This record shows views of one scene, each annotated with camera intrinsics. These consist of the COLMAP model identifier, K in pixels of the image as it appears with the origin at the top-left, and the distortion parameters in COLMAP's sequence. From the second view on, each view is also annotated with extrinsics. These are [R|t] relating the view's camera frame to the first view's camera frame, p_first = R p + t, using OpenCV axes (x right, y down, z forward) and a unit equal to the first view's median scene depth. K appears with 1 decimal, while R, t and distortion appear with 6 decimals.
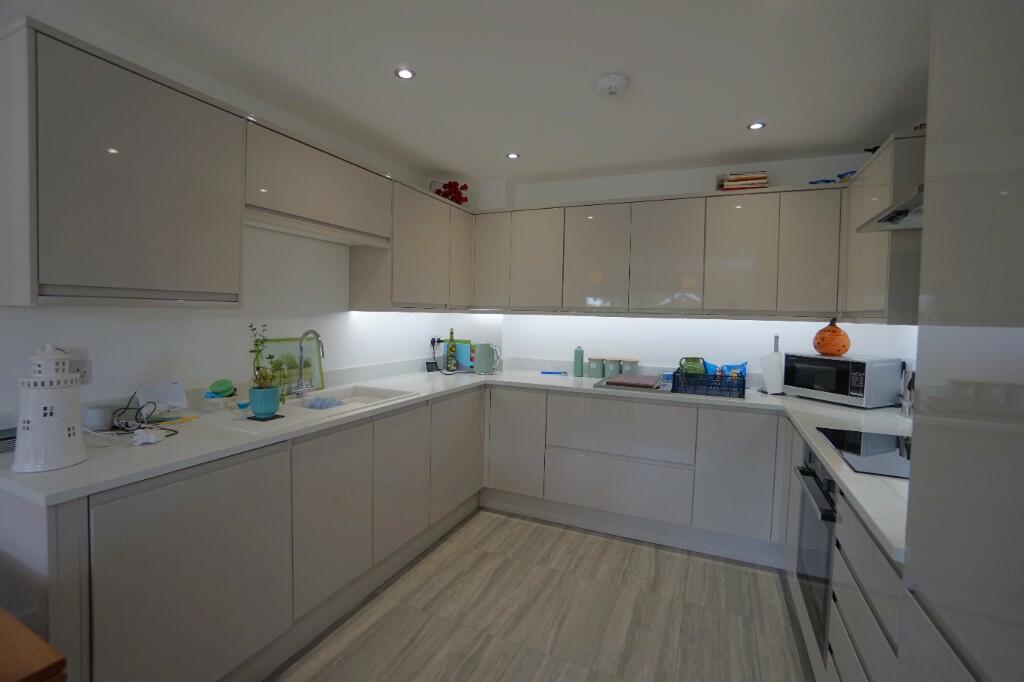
lens RADIAL K [[455.3, 0, 508.4], [0, 455.3, 329.8], [0, 0, 1]] dist [-0.064555, 0.022844]
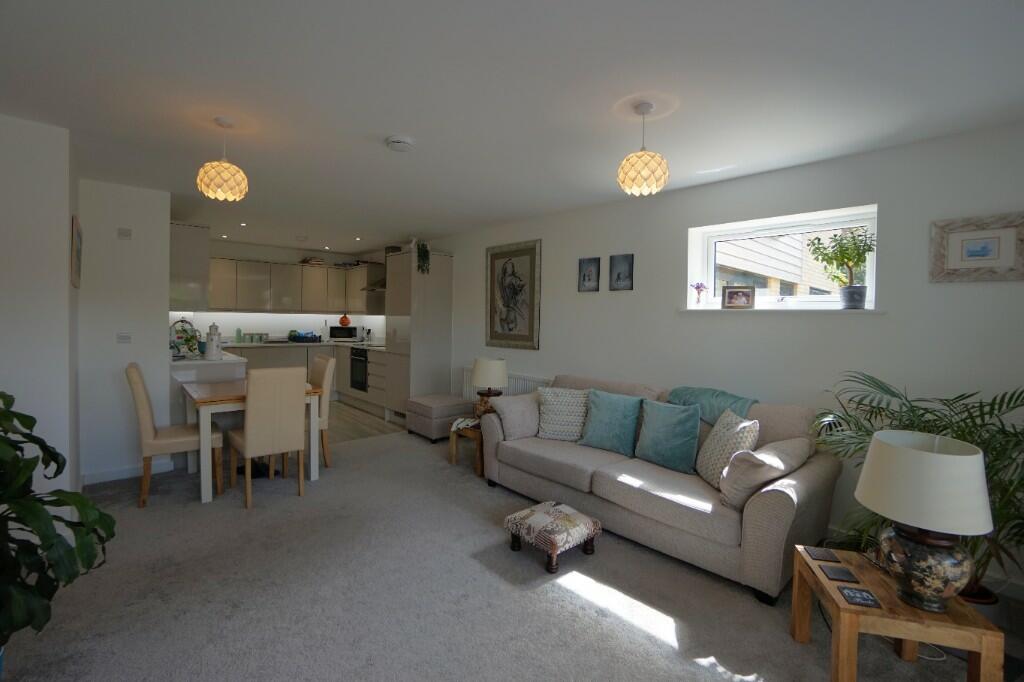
lens RADIAL K [[455.3, 0, 508.4], [0, 455.3, 329.8], [0, 0, 1]] dist [-0.064555, 0.022844]
pose [[0.385390, -0.037051, 0.922010, -1.436788], [0.023933, 0.999259, 0.030152, 0.016395], [-0.922443, 0.010446, 0.385991, -1.030417]]
